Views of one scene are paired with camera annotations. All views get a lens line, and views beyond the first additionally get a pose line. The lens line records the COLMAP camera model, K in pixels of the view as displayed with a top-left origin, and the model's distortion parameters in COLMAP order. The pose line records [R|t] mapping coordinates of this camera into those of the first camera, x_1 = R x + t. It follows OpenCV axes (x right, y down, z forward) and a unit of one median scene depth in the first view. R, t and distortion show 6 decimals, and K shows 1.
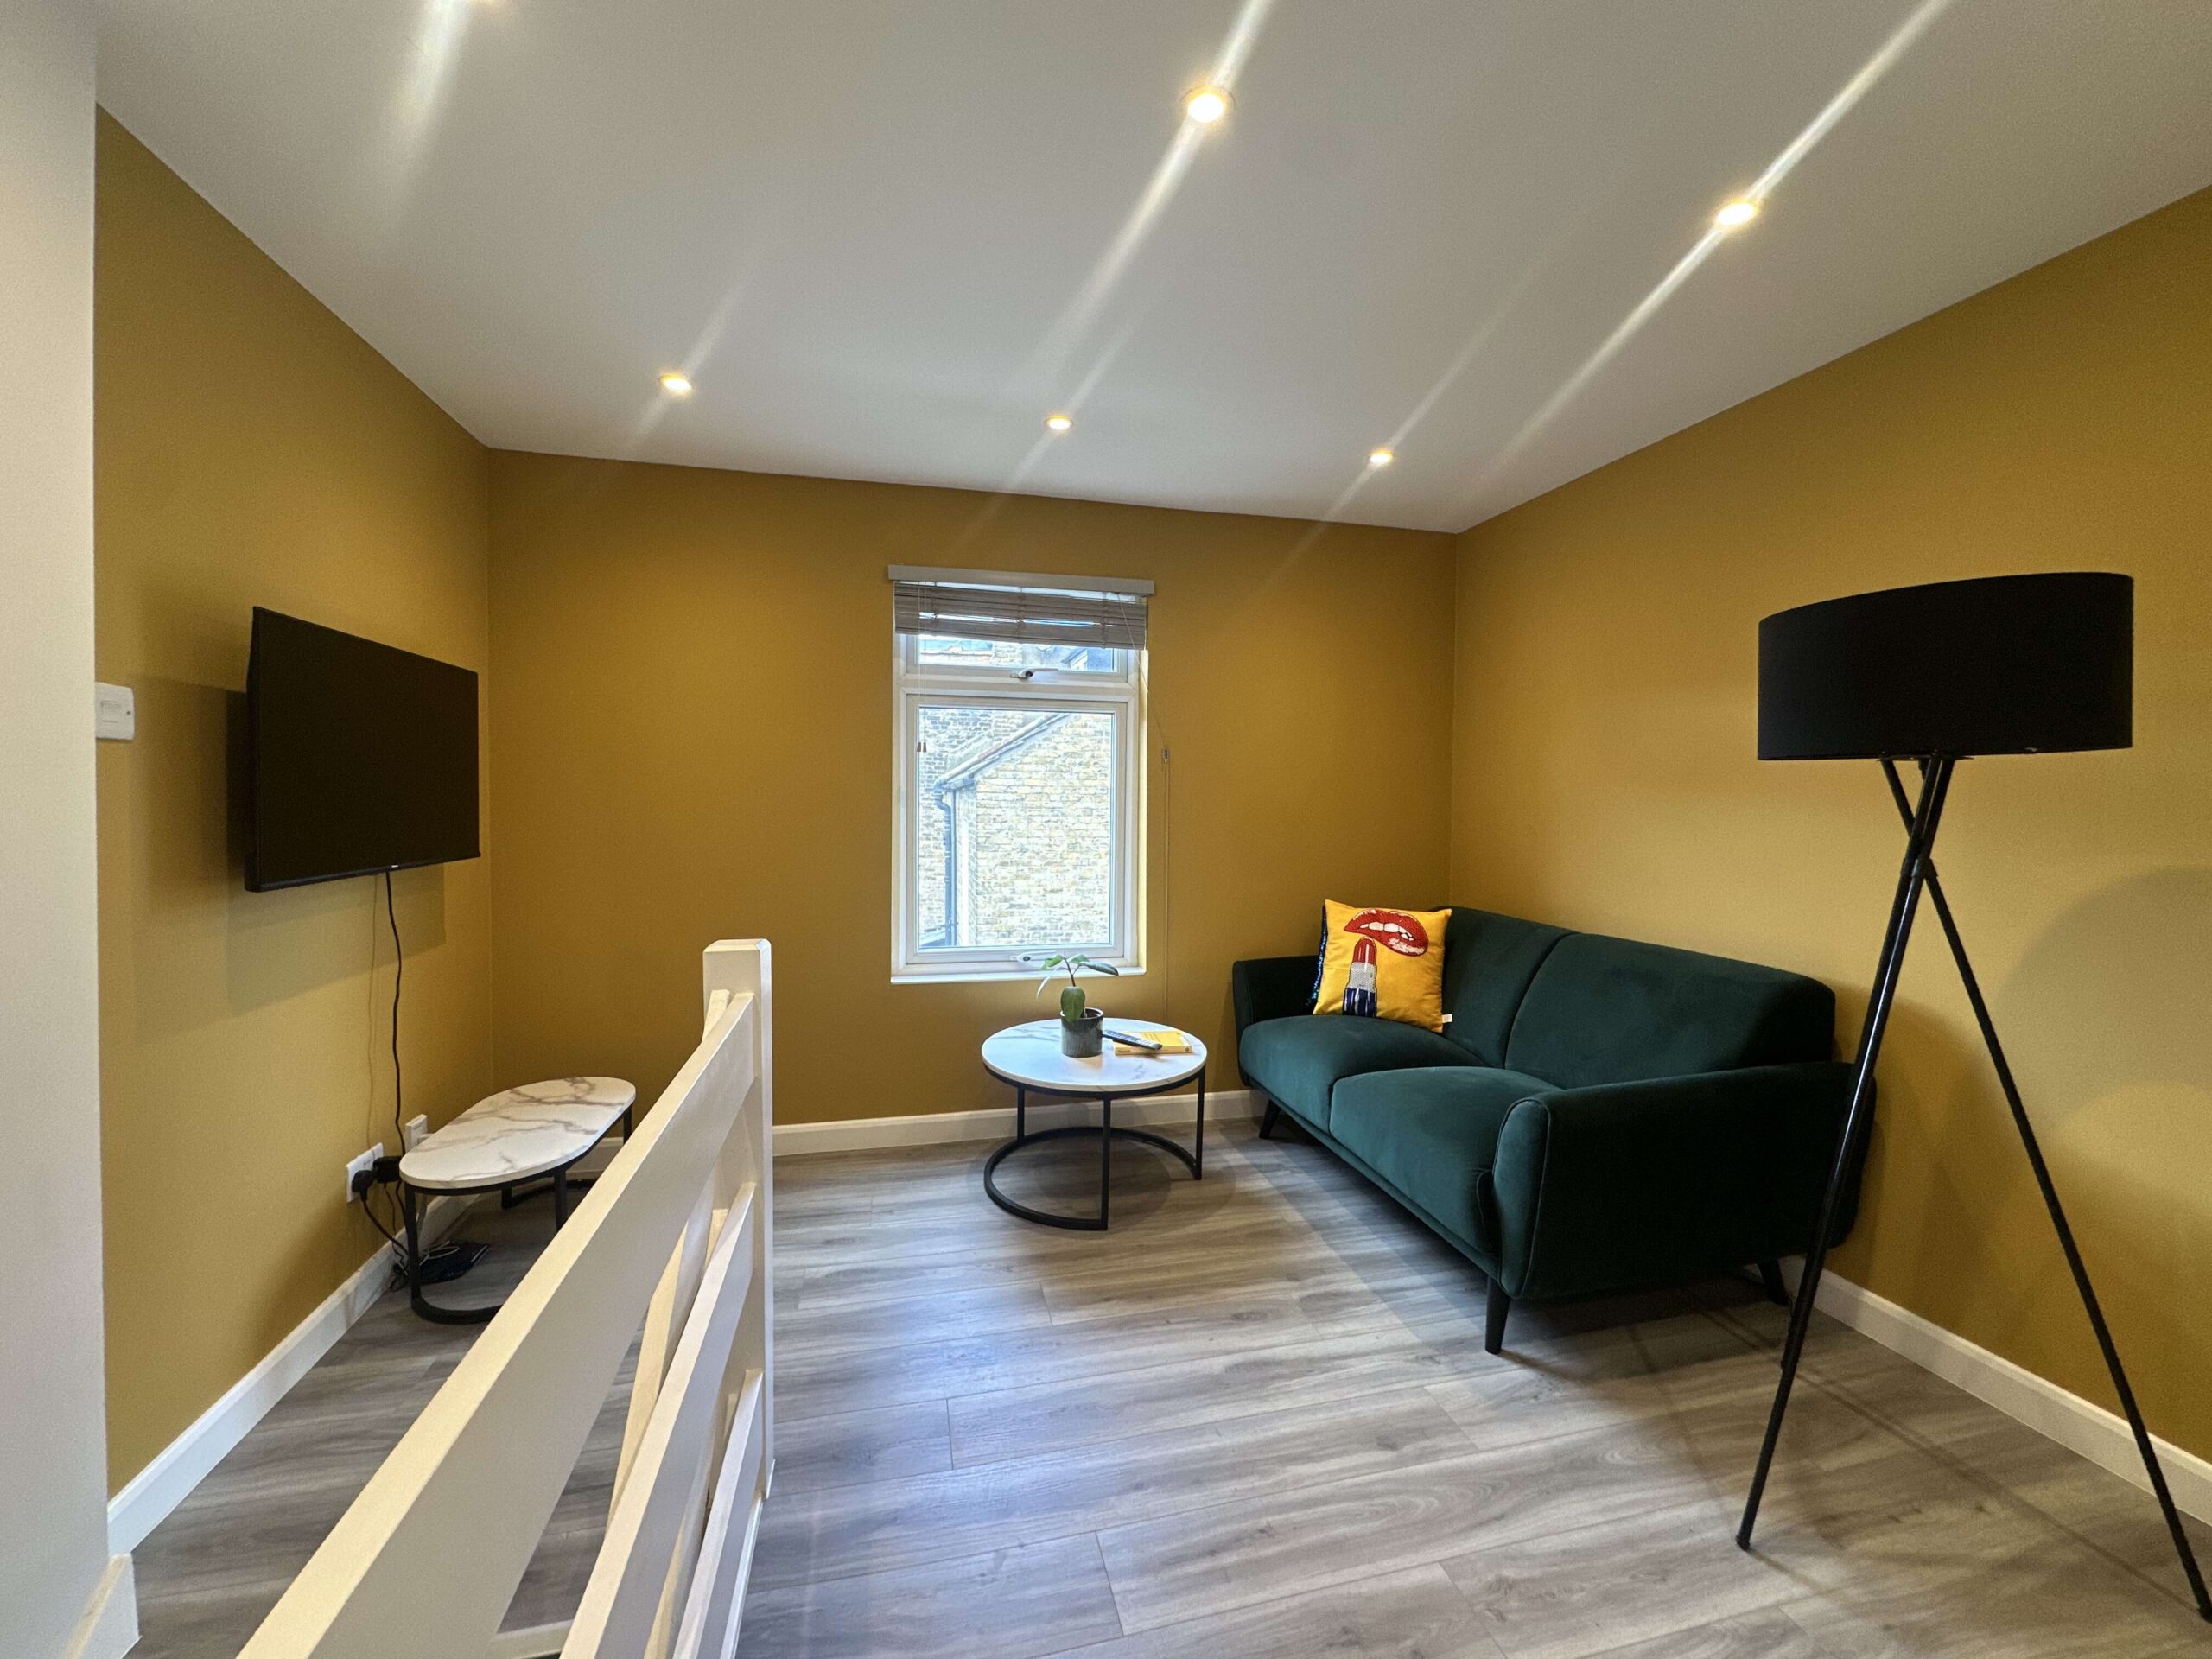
lens RADIAL K [[882.5, 0, 1108.2], [0, 882.5, 823.0], [0, 0, 1]] dist [-0.001922, 0.000478]
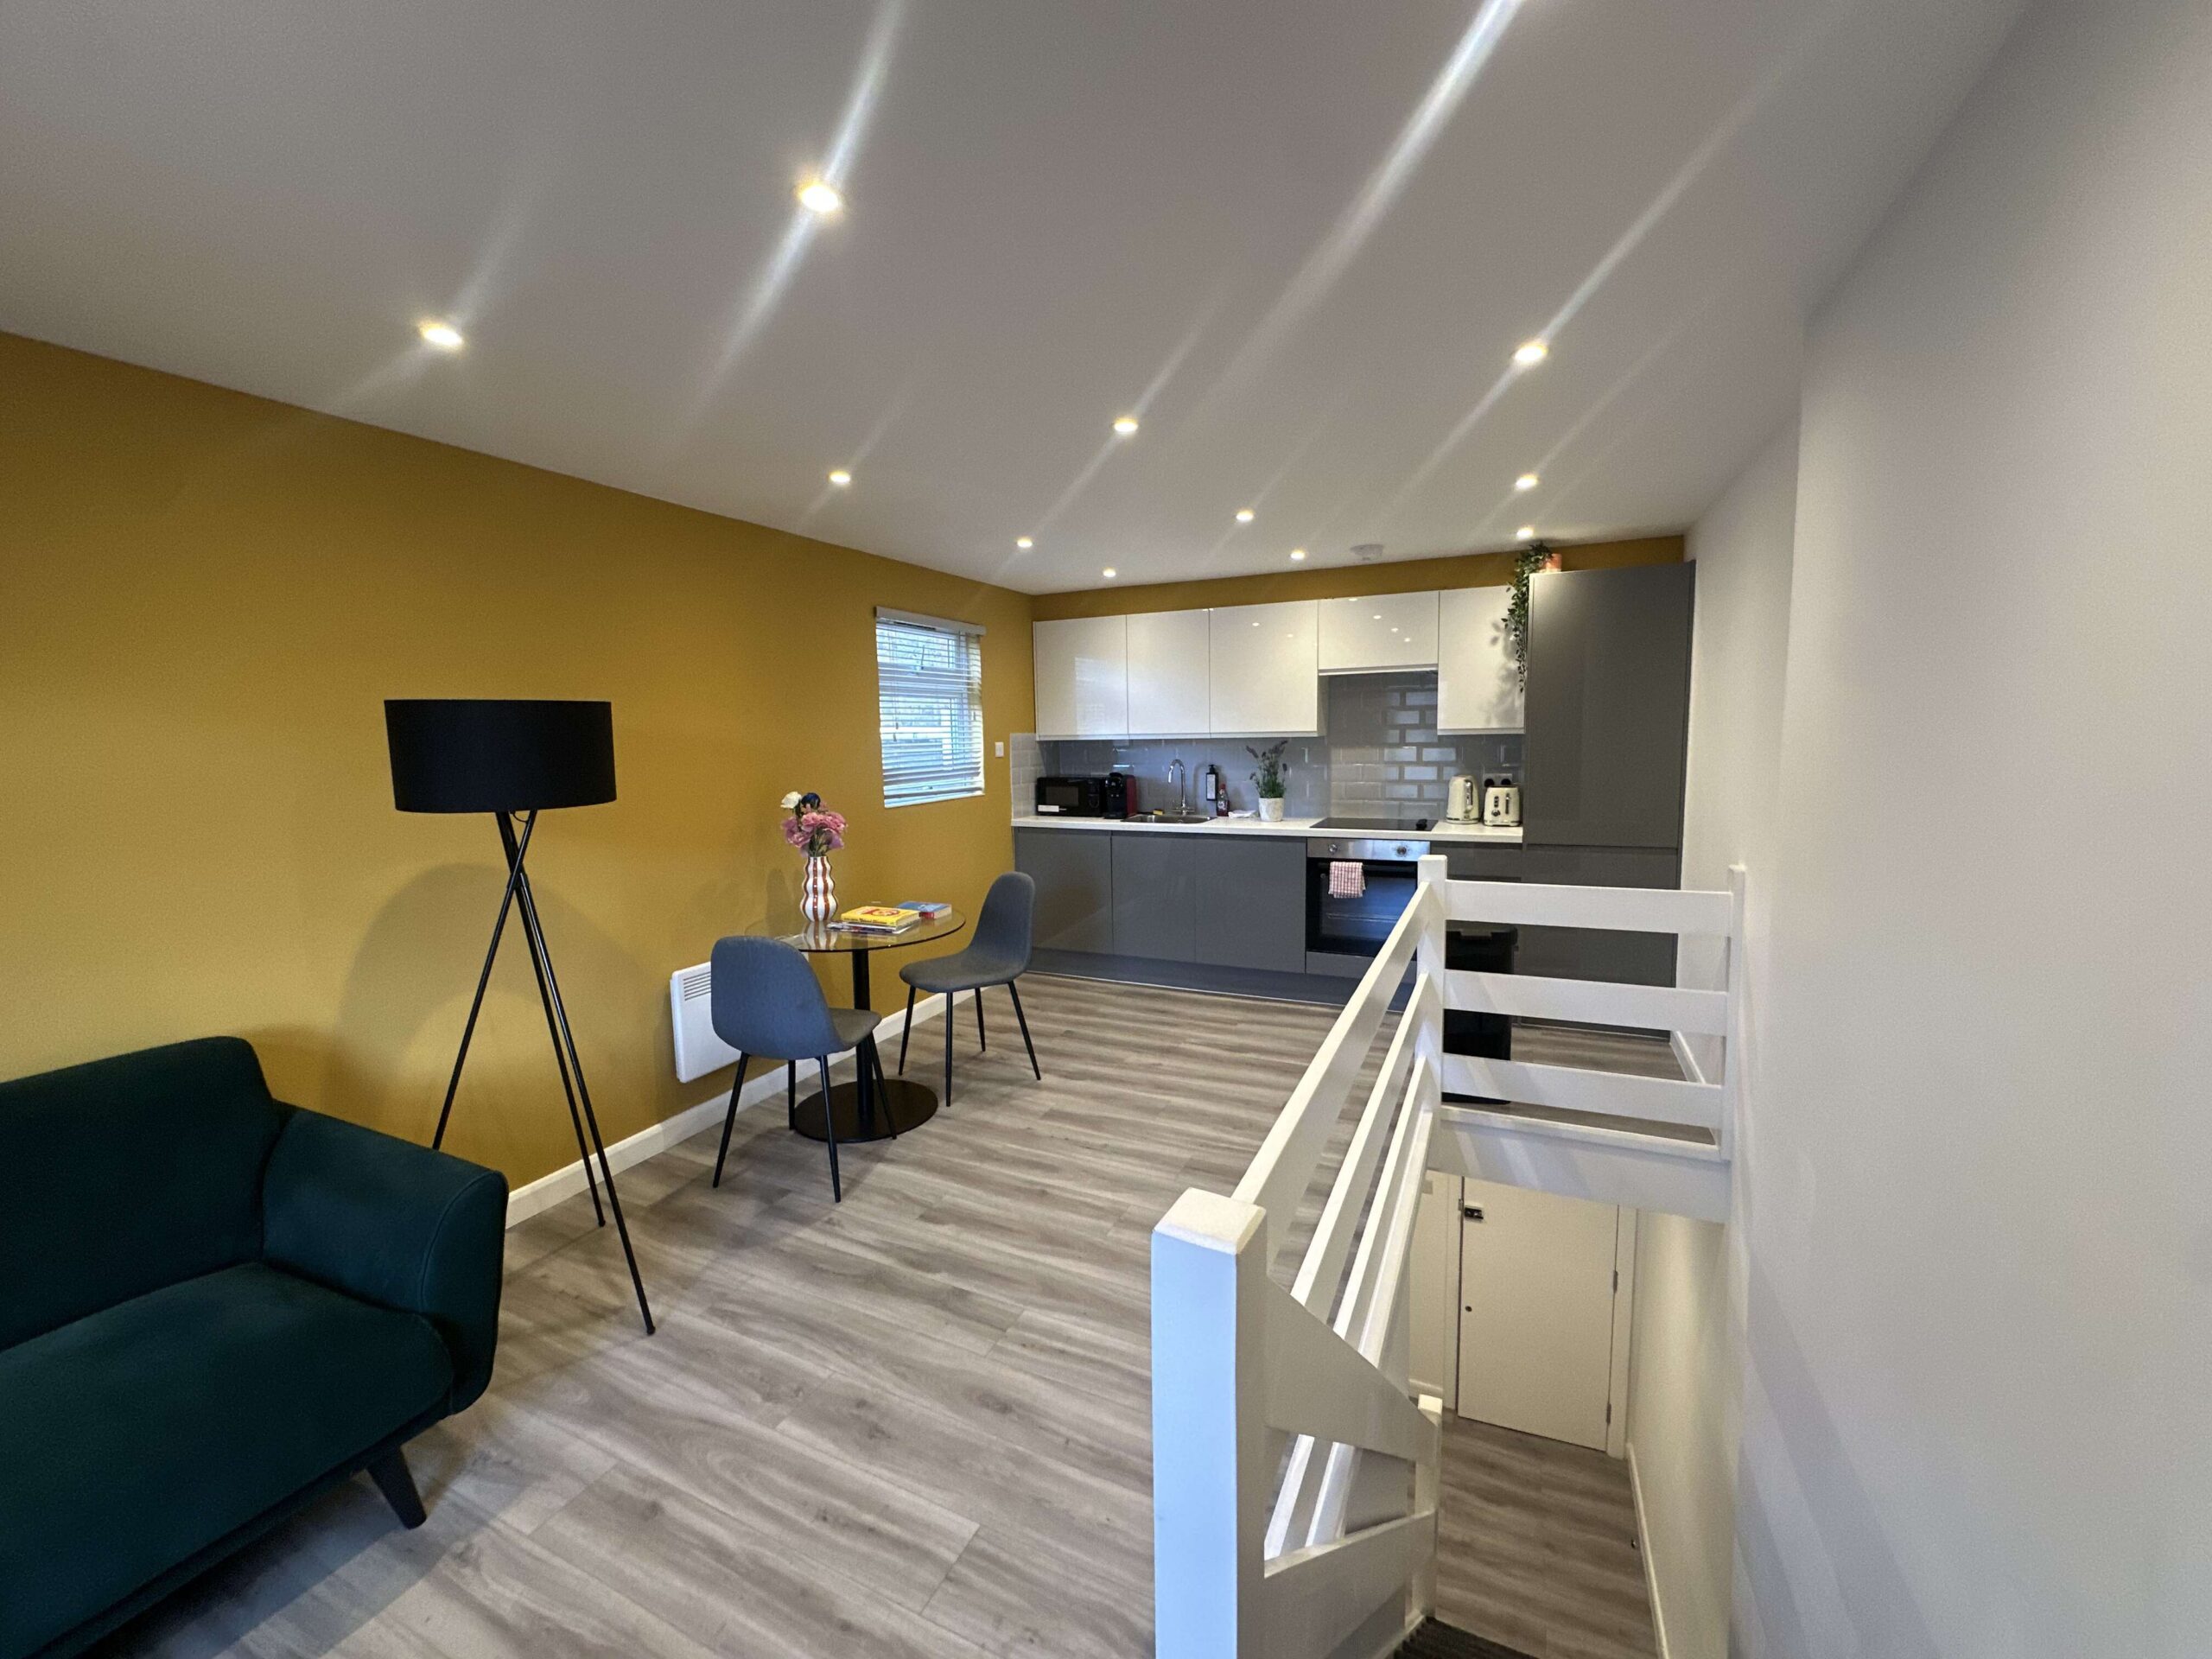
lens RADIAL K [[882.5, 0, 1096.9], [0, 882.5, 821.8], [0, 0, 1]] dist [-0.001922, 0.000478]
pose [[-0.782505, -0.049279, 0.620692, -0.731416], [0.025345, 0.993516, 0.110831, -0.188126], [-0.622129, 0.102457, -0.776182, 1.526912]]
